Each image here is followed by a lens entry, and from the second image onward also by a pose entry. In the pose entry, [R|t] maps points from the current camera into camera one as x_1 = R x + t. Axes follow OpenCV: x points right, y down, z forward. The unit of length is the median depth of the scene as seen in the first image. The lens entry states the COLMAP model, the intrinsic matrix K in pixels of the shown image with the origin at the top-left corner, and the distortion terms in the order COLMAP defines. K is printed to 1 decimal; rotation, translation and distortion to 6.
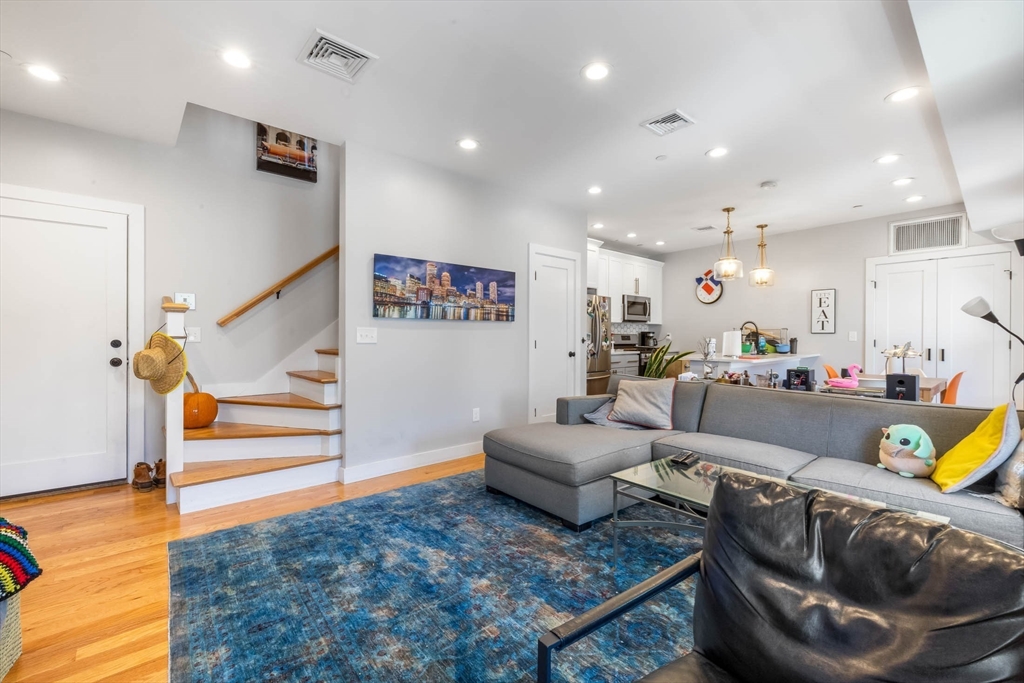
lens RADIAL K [[436.1, 0, 507.3], [0, 436.1, 337.2], [0, 0, 1]] dist [-0.001895, -0.000294]
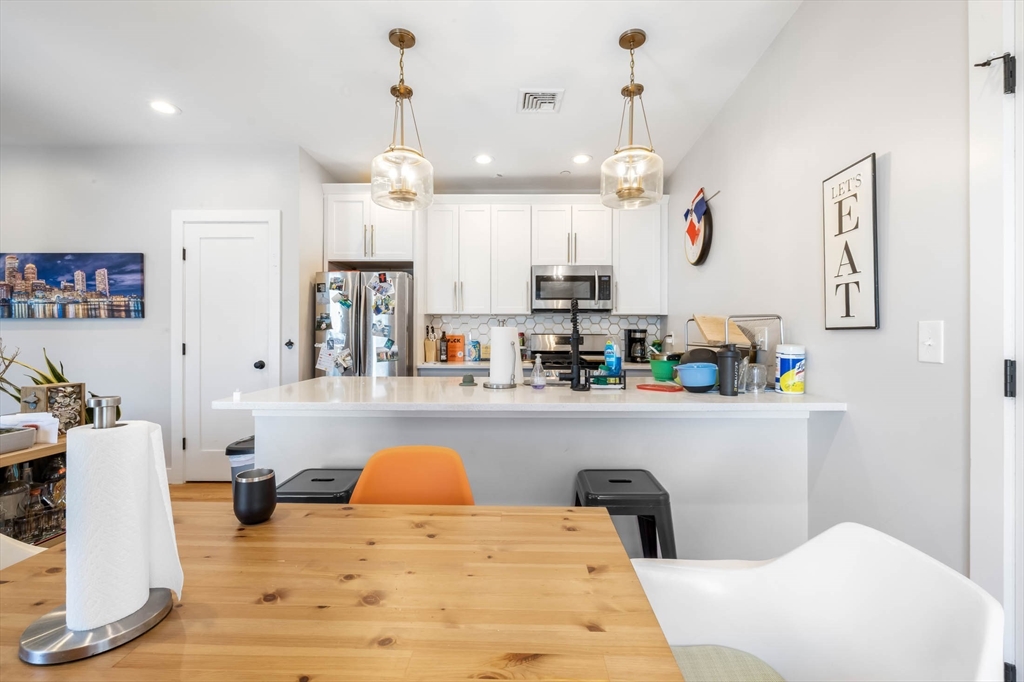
lens RADIAL K [[436.1, 0, 508.8], [0, 436.1, 333.7], [0, 0, 1]] dist [-0.001895, -0.000294]
pose [[0.739777, -0.003499, -0.672843, 1.052796], [-0.002198, 0.999969, -0.007617, -0.005001], [0.672849, 0.007114, 0.739746, 0.920704]]
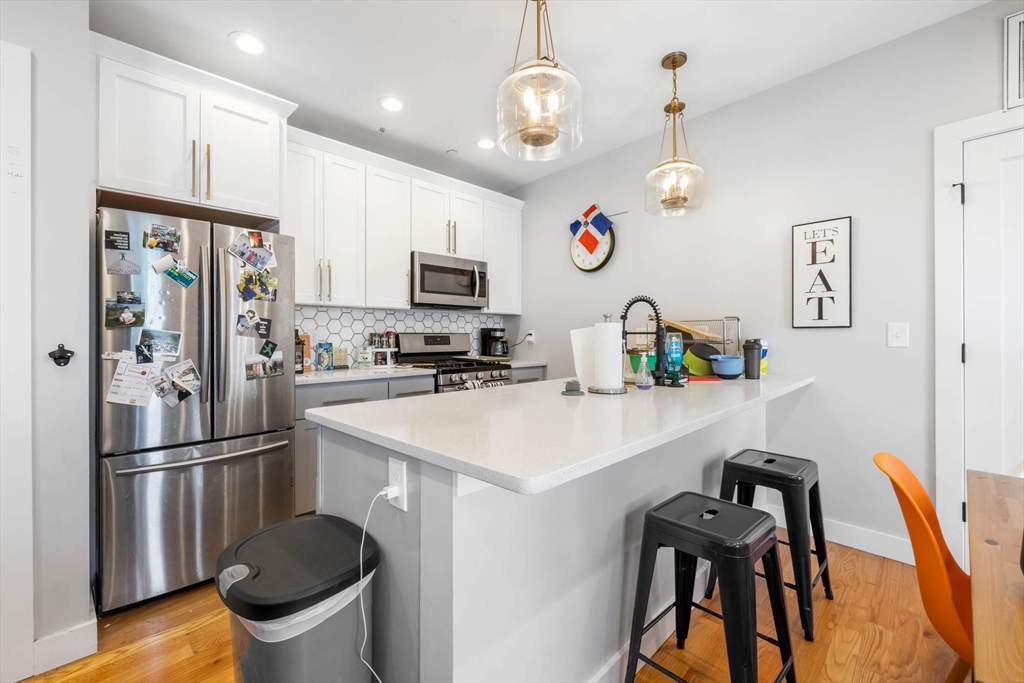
lens RADIAL K [[436.1, 0, 508.5], [0, 436.1, 334.8], [0, 0, 1]] dist [-0.001895, -0.000294]
pose [[0.997795, -0.006913, 0.066016, 0.565715], [0.007218, 0.999964, -0.004374, -0.003772], [-0.065984, 0.004841, 0.997809, 0.854659]]
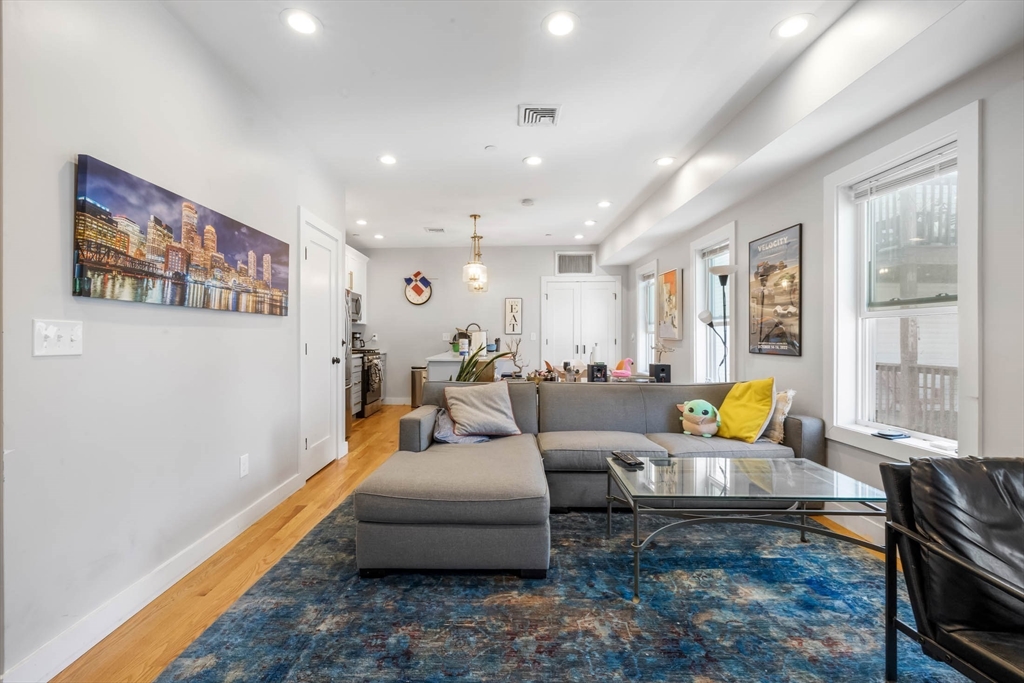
lens RADIAL K [[436.1, 0, 511.0], [0, 436.1, 337.2], [0, 0, 1]] dist [-0.001895, -0.000294]
pose [[0.643967, -0.004088, 0.765043, -0.296845], [0.005027, 0.999987, 0.001113, -0.002541], [-0.765037, 0.003129, 0.643979, 0.310249]]
